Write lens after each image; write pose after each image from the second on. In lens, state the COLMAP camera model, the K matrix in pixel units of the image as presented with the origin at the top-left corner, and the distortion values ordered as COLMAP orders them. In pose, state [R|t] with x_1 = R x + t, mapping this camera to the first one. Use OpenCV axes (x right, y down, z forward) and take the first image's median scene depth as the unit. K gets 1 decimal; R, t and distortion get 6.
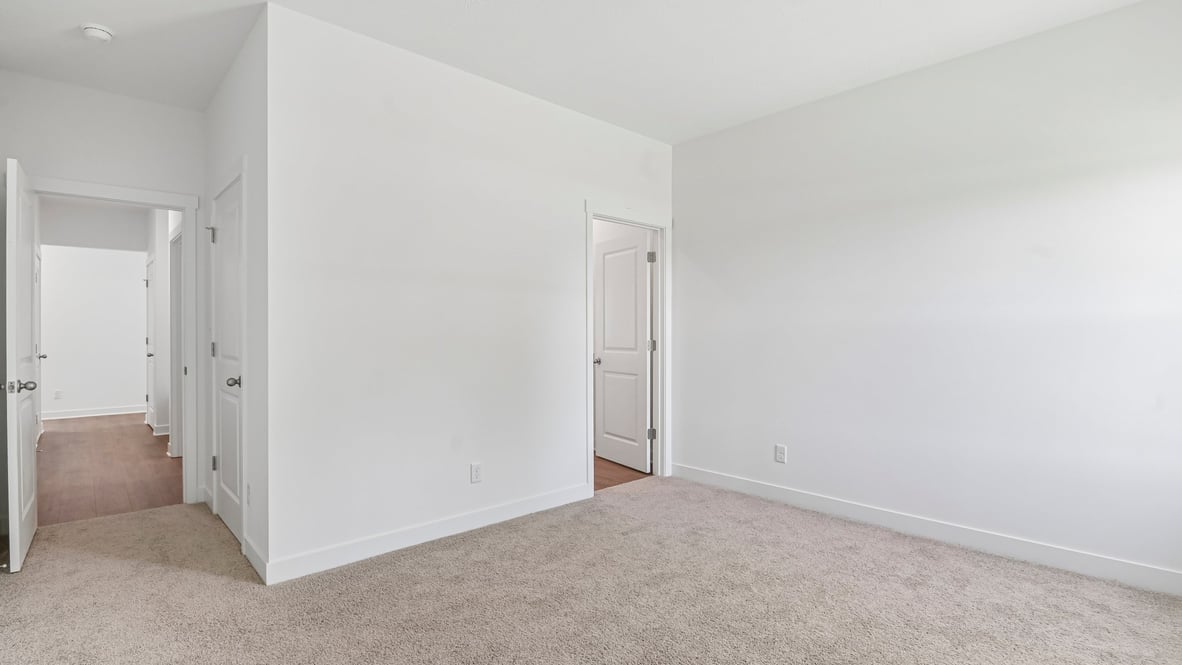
lens RADIAL K [[551.0, 0, 585.8], [0, 551.0, 338.8], [0, 0, 1]] dist [-0.001844, -0.000965]
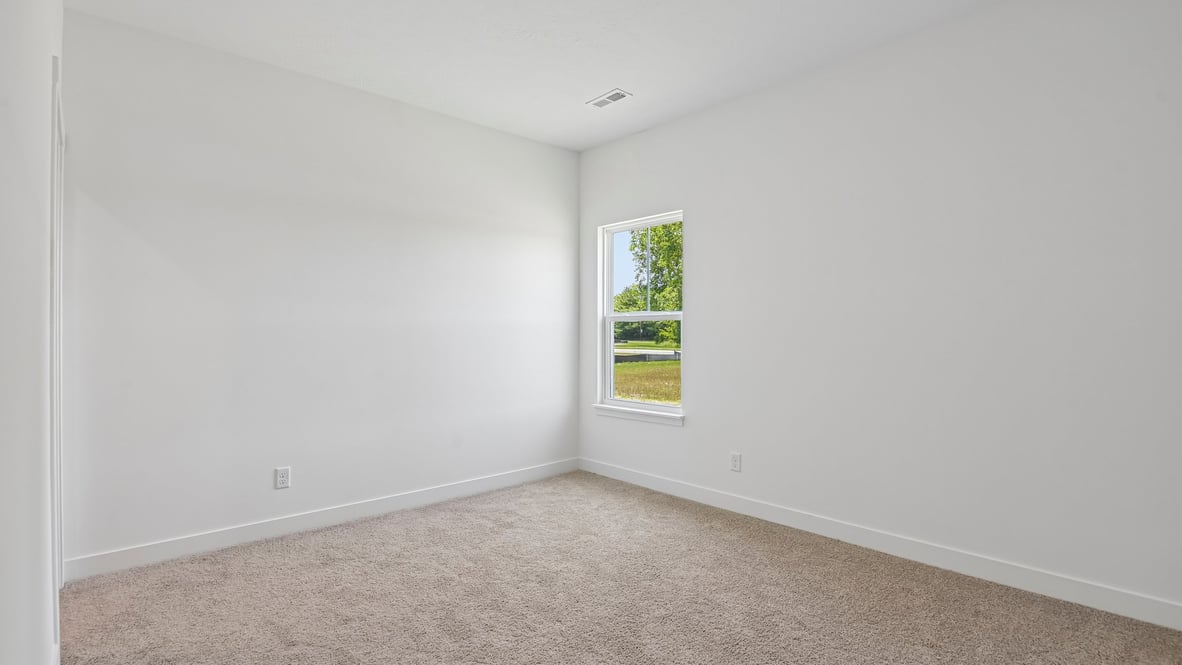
lens RADIAL K [[551.0, 0, 585.8], [0, 551.0, 338.8], [0, 0, 1]] dist [-0.001844, -0.000965]
pose [[0.001072, -0.009232, 0.999957, -0.572808], [0.001373, 0.999956, 0.009231, -0.009133], [-0.999998, 0.001363, 0.001085, 0.655055]]
